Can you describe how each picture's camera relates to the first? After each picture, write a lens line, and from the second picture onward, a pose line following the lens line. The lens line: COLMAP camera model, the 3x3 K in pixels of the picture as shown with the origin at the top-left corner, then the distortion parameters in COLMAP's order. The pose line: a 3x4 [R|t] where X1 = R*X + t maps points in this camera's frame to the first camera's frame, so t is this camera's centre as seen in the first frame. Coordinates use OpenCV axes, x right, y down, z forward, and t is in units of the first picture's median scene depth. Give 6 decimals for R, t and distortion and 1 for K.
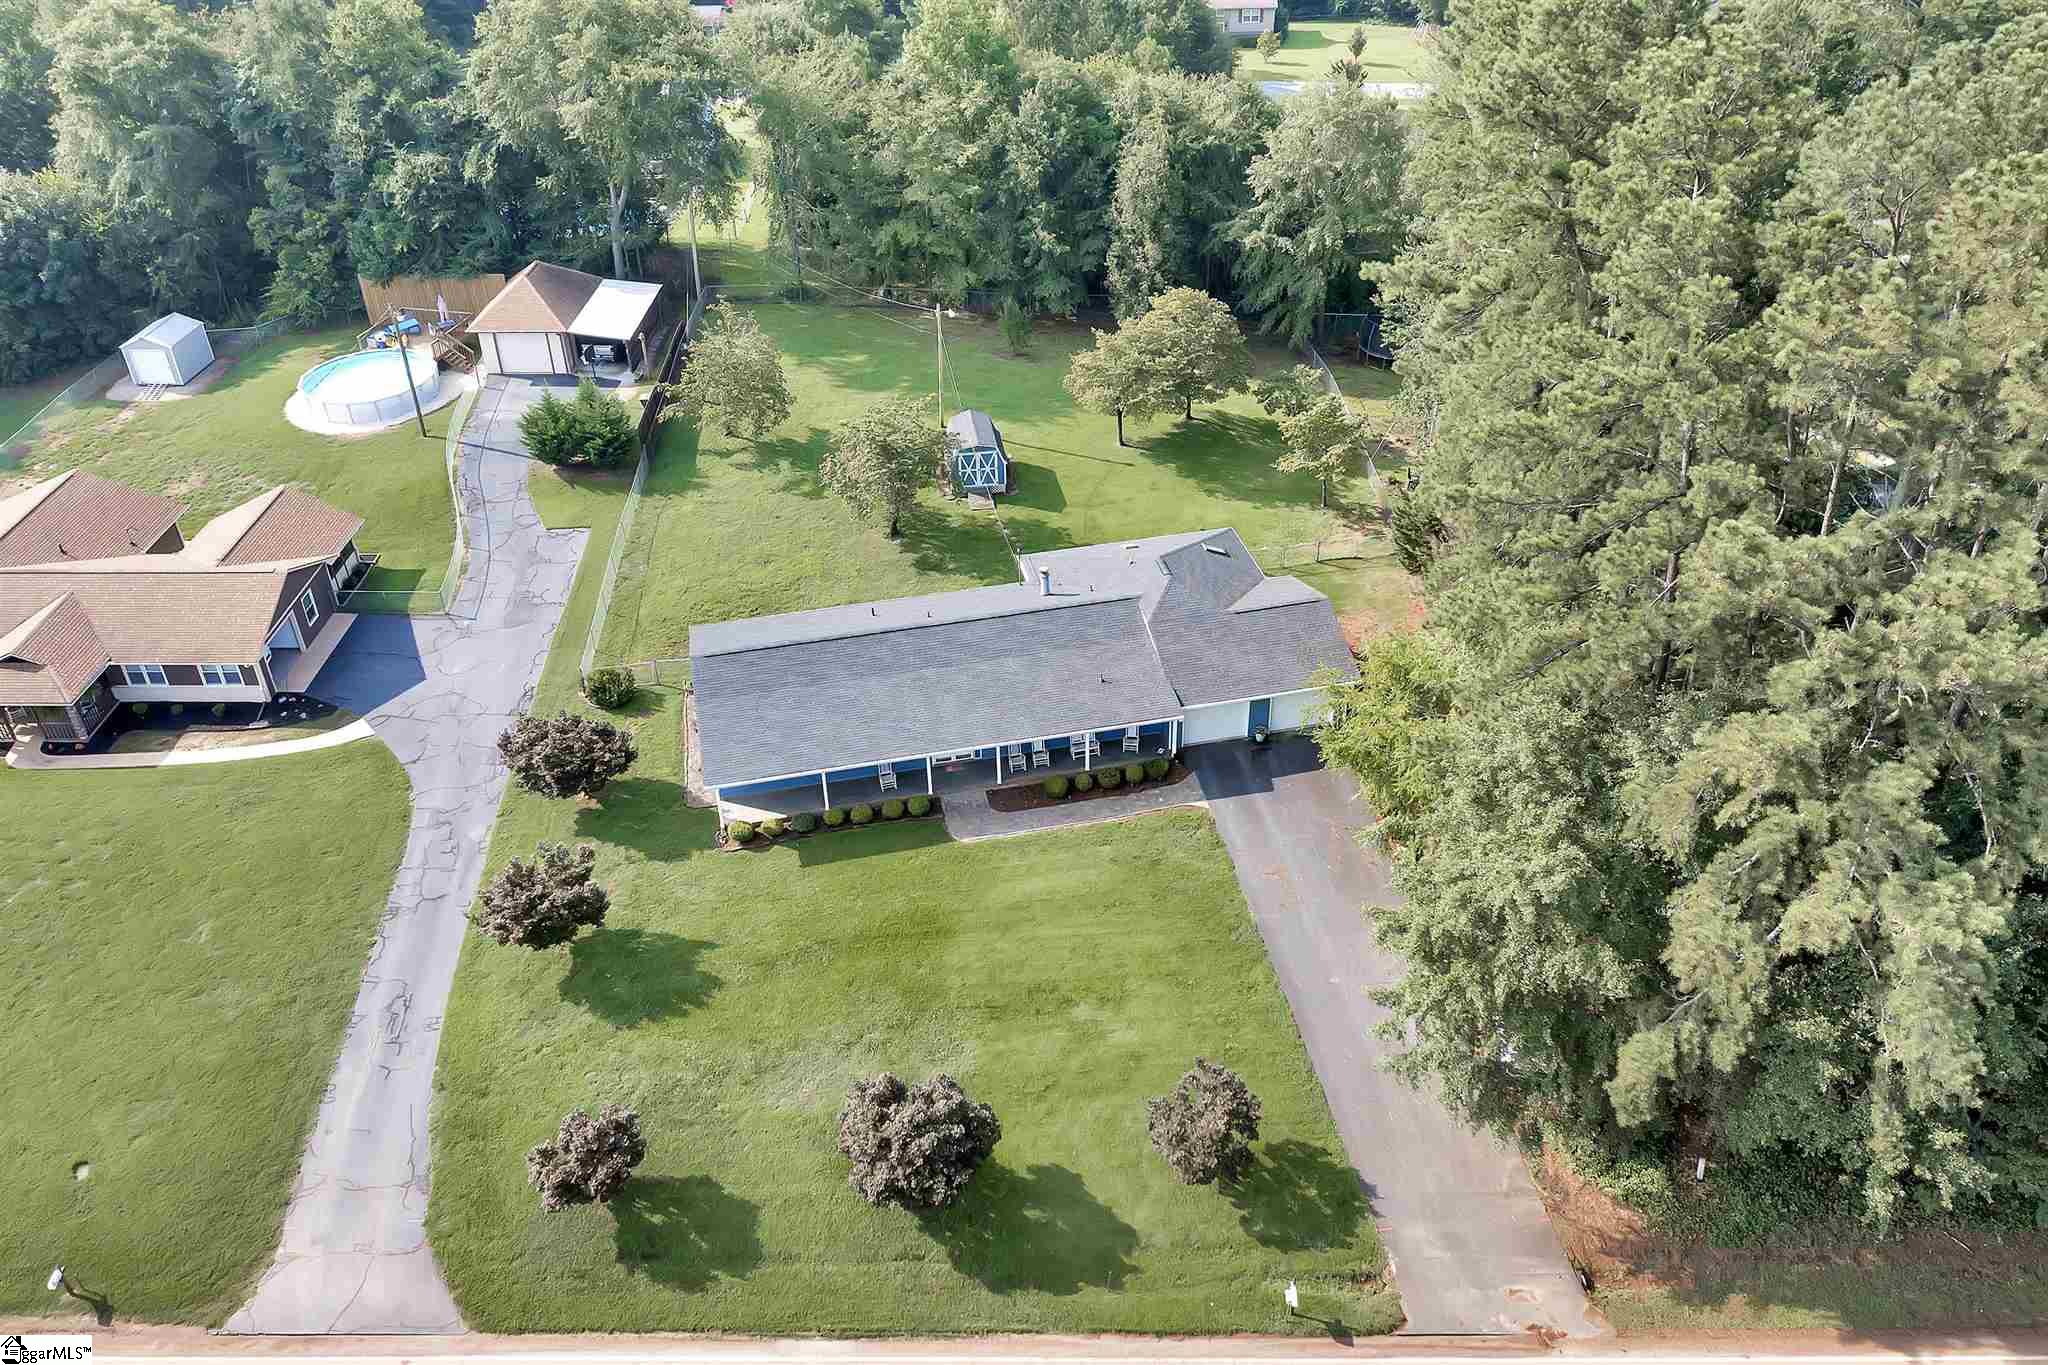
lens RADIAL K [[1634.4, 0, 1031.8], [0, 1634.4, 675.3], [0, 0, 1]] dist [0.005477, 0.006705]
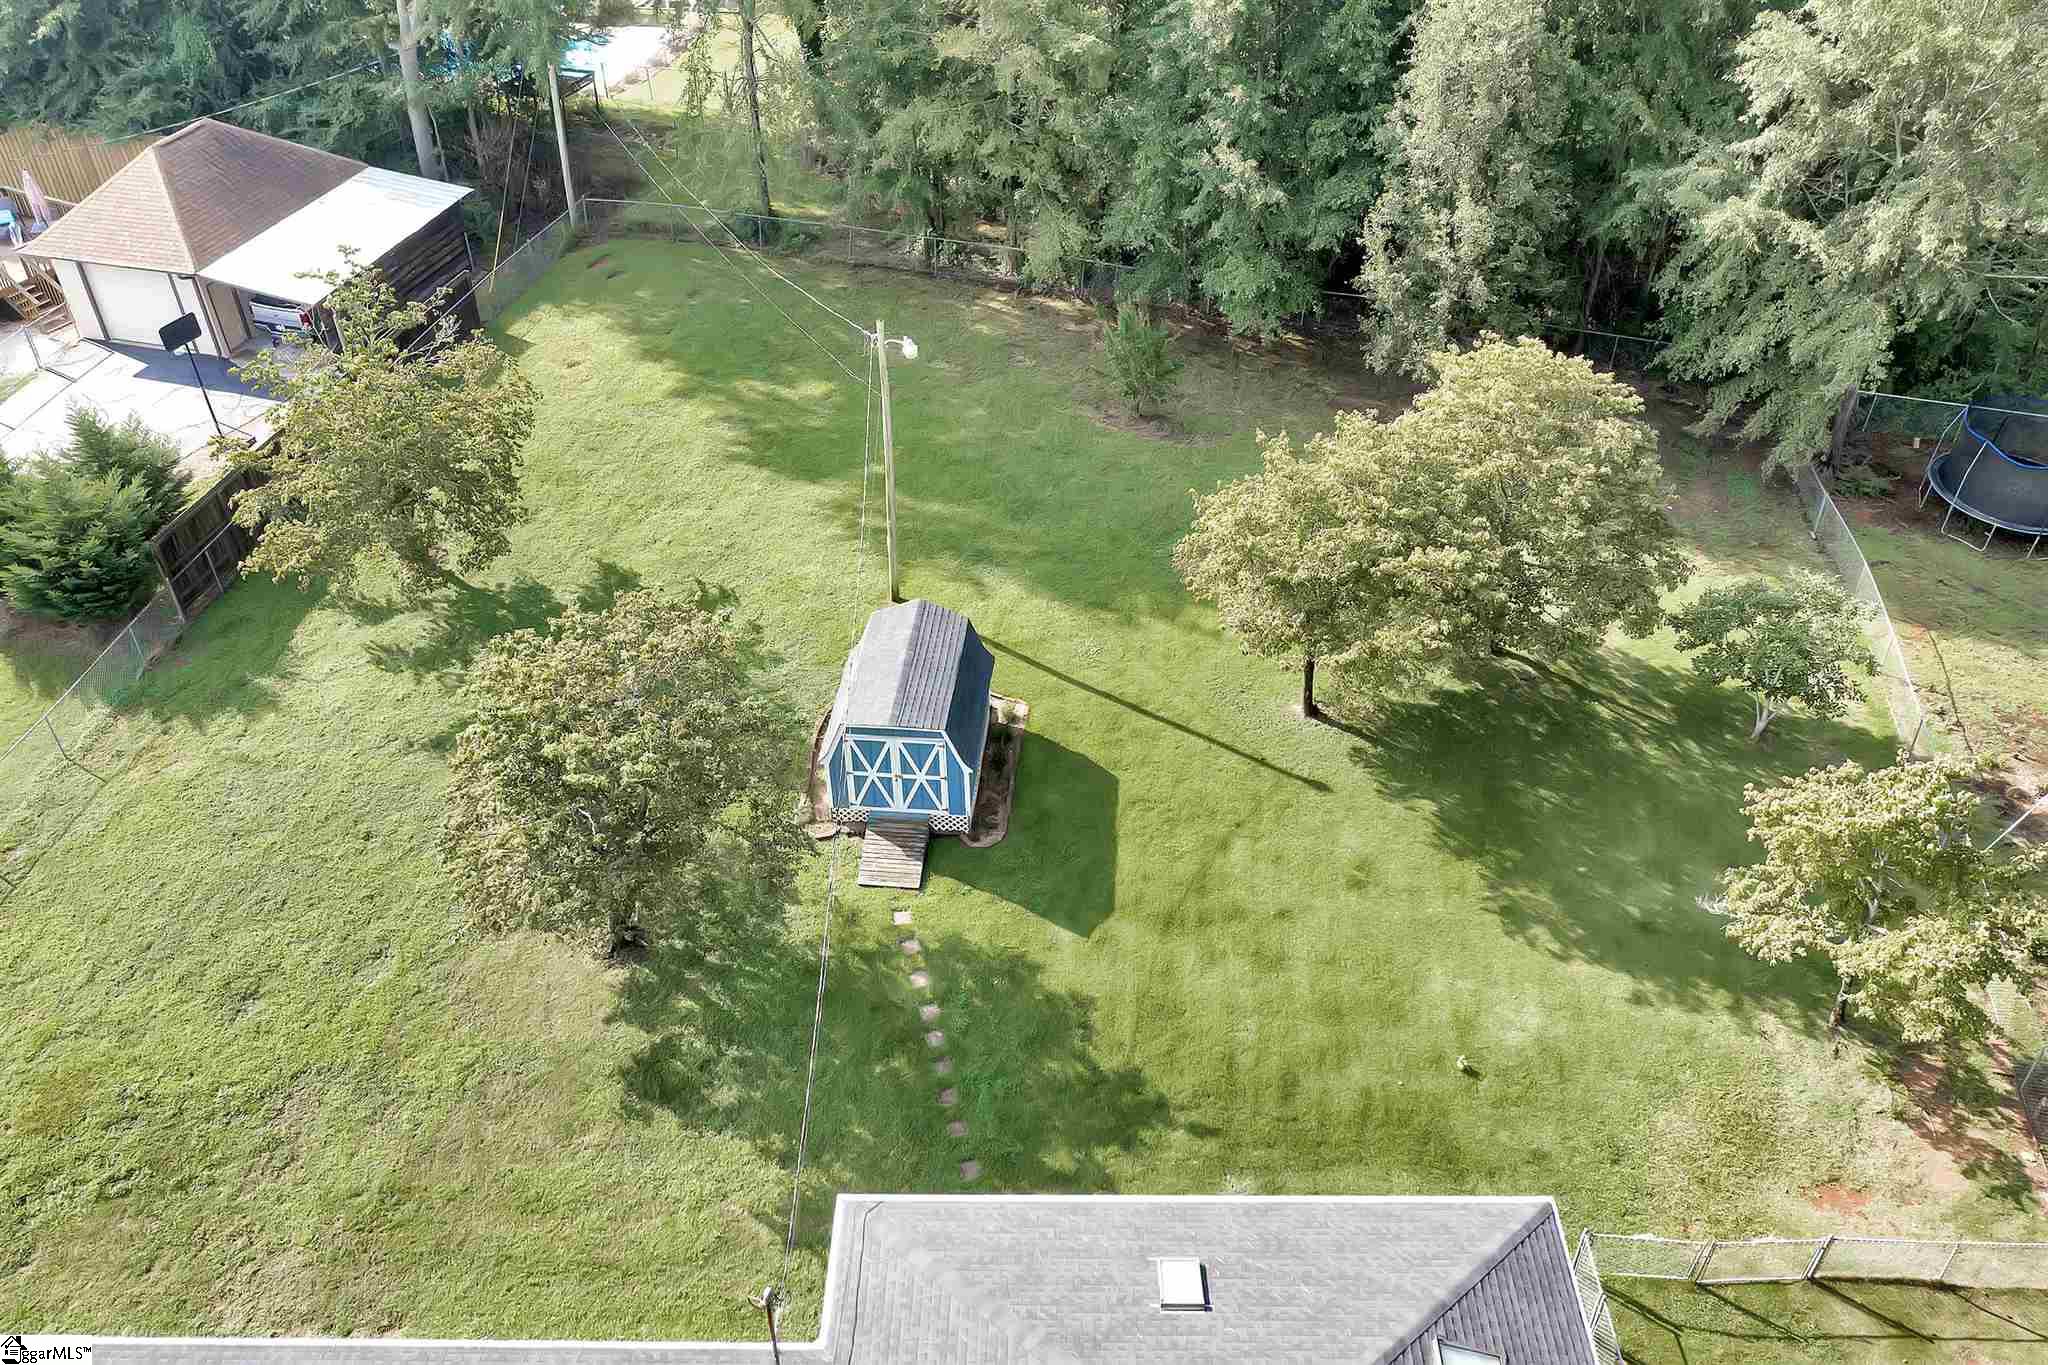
lens RADIAL K [[1634.4, 0, 1031.8], [0, 1634.4, 675.3], [0, 0, 1]] dist [0.005477, 0.006705]
pose [[0.973725, 0.146864, -0.174040, 0.053233], [-0.135215, 0.987815, 0.077066, -0.159565], [0.183238, -0.051508, 0.981718, 0.551649]]
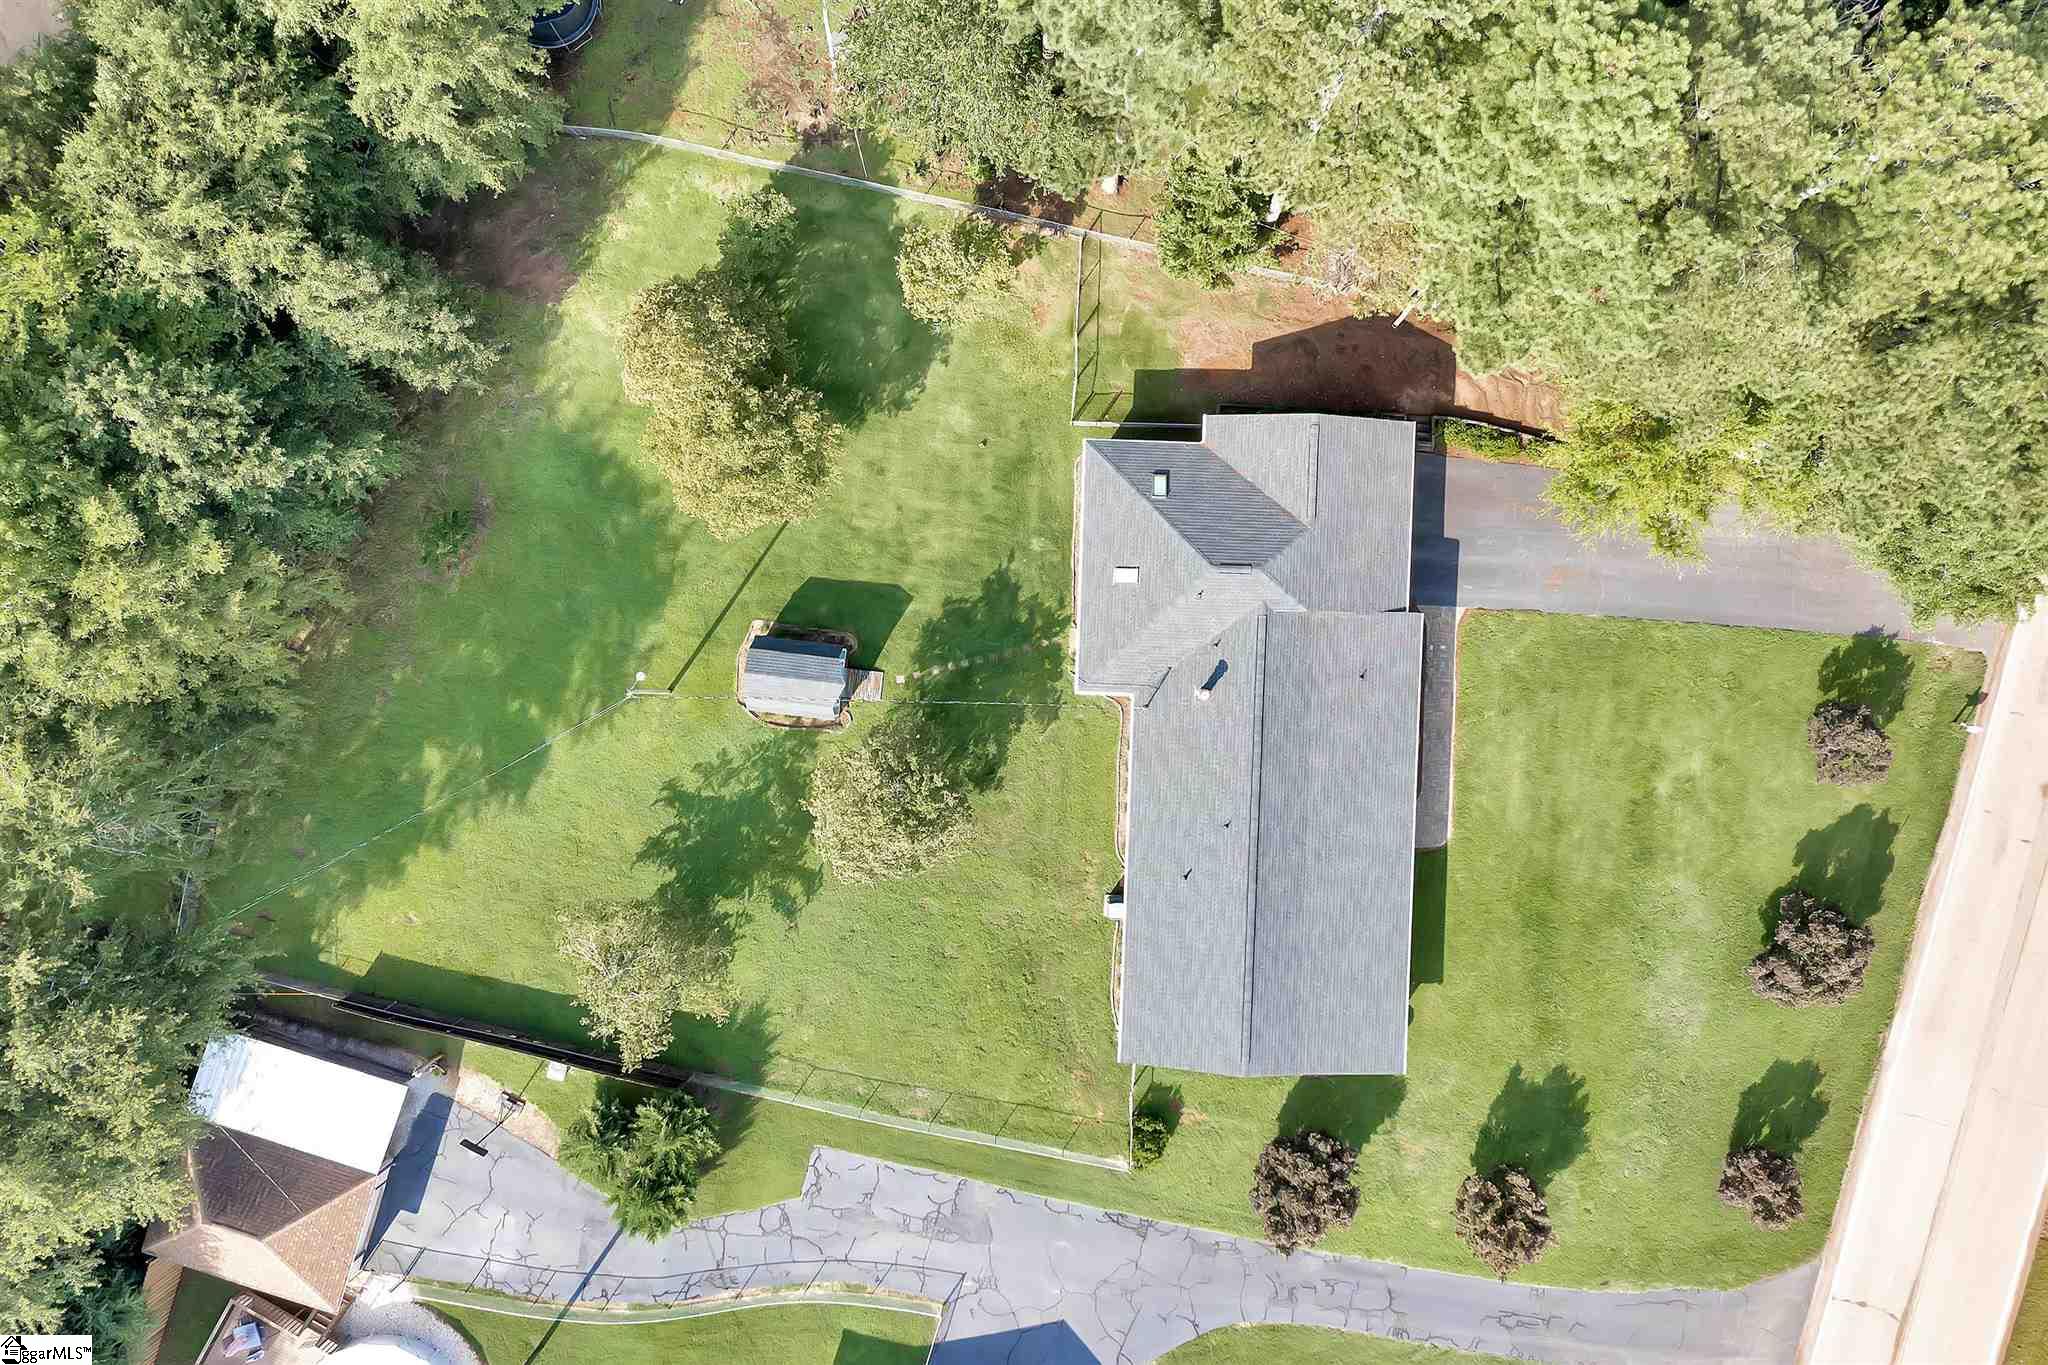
lens RADIAL K [[1634.4, 0, 1031.8], [0, 1634.4, 675.3], [0, 0, 1]] dist [0.005477, 0.006705]
pose [[0.250511, -0.968021, 0.013436, -0.014309], [0.554994, 0.154969, 0.817292, -0.642291], [-0.793237, -0.197284, 0.576067, 0.401529]]
